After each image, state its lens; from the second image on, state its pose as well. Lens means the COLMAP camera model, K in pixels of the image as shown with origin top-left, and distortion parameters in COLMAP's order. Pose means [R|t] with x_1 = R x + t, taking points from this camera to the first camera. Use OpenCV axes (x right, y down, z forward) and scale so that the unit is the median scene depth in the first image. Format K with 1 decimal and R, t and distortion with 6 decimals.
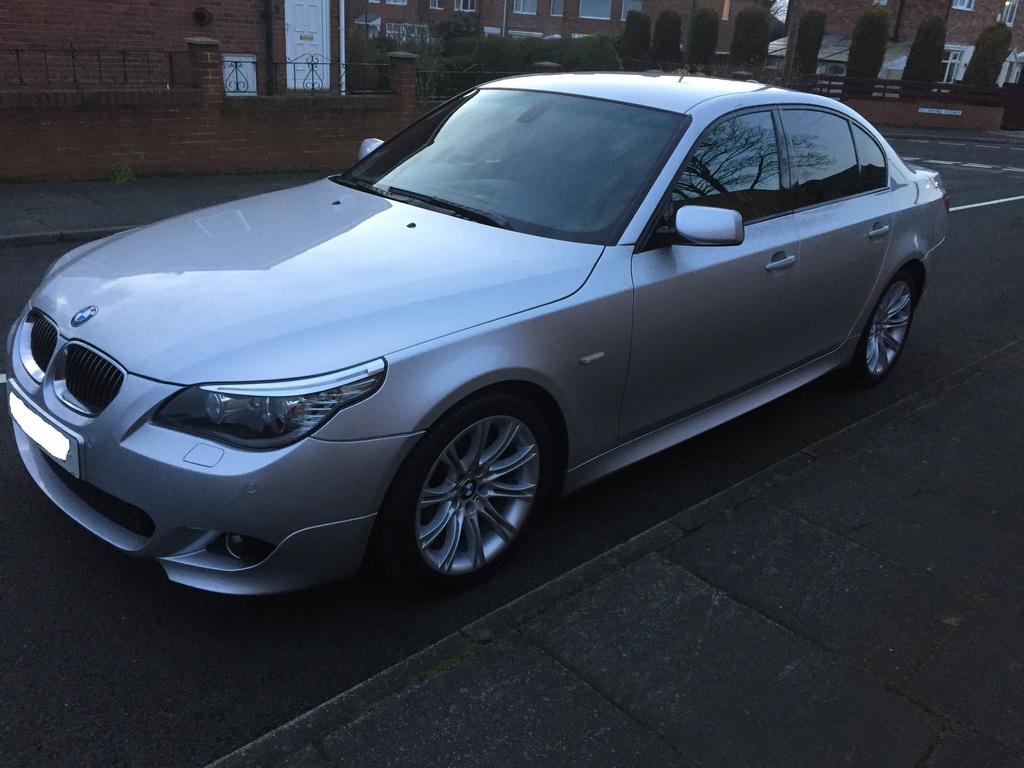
lens RADIAL K [[863.9, 0, 512.0], [0, 863.9, 384.0], [0, 0, 1]] dist [0.061943, -0.081267]
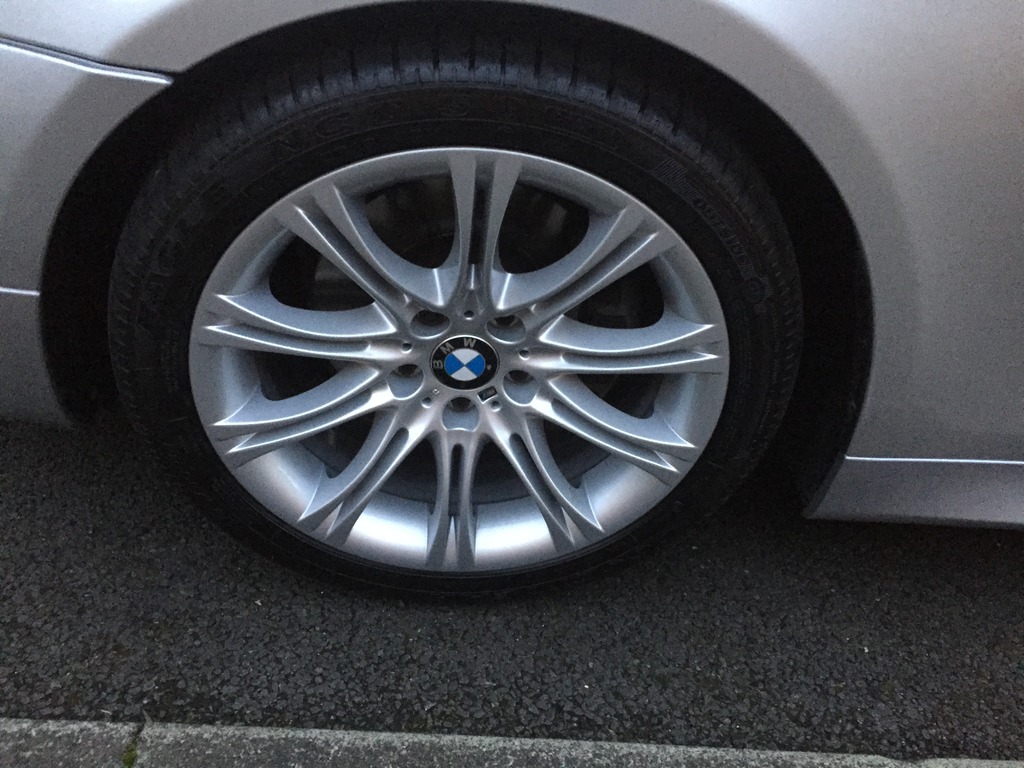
lens RADIAL K [[863.9, 0, 512.0], [0, 863.9, 384.0], [0, 0, 1]] dist [0.061943, -0.081267]
pose [[0.731006, 0.435565, -0.525274, 0.137253], [-0.317034, 0.898442, 0.303796, 0.018719], [0.604251, -0.055547, 0.794856, 0.701779]]
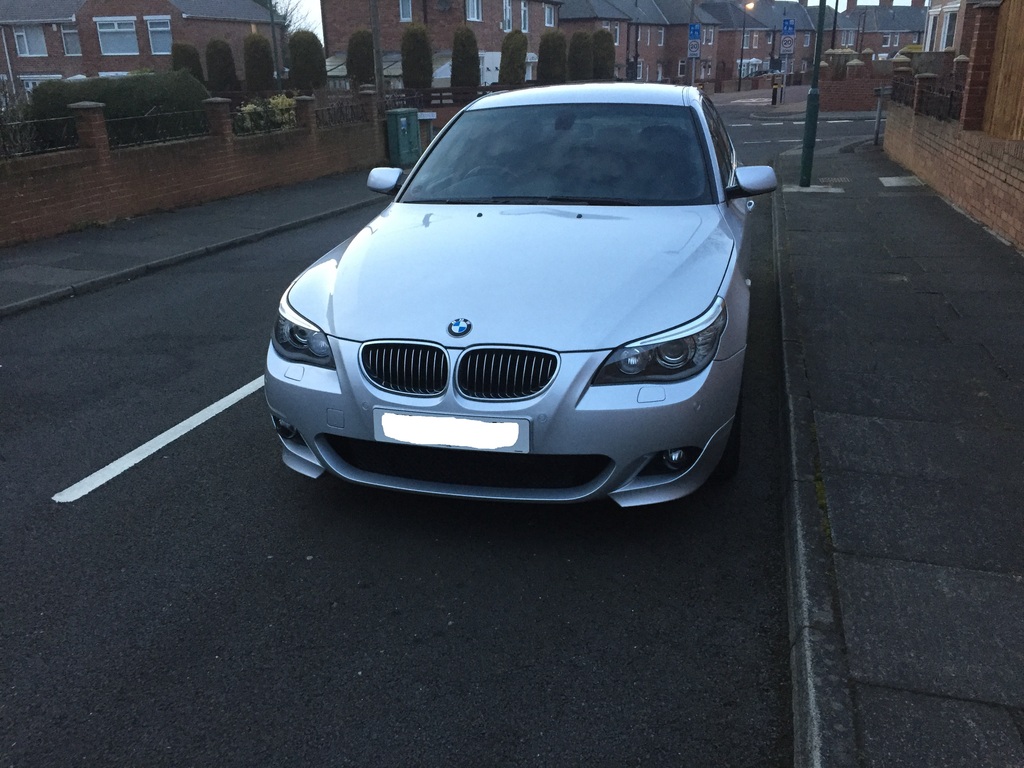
lens RADIAL K [[863.9, 0, 512.0], [0, 863.9, 384.0], [0, 0, 1]] dist [0.061943, -0.081267]
pose [[0.860732, -0.251554, 0.442561, -0.849497], [0.261856, 0.964325, 0.038848, -0.028680], [-0.436545, 0.082449, 0.895897, -0.043611]]
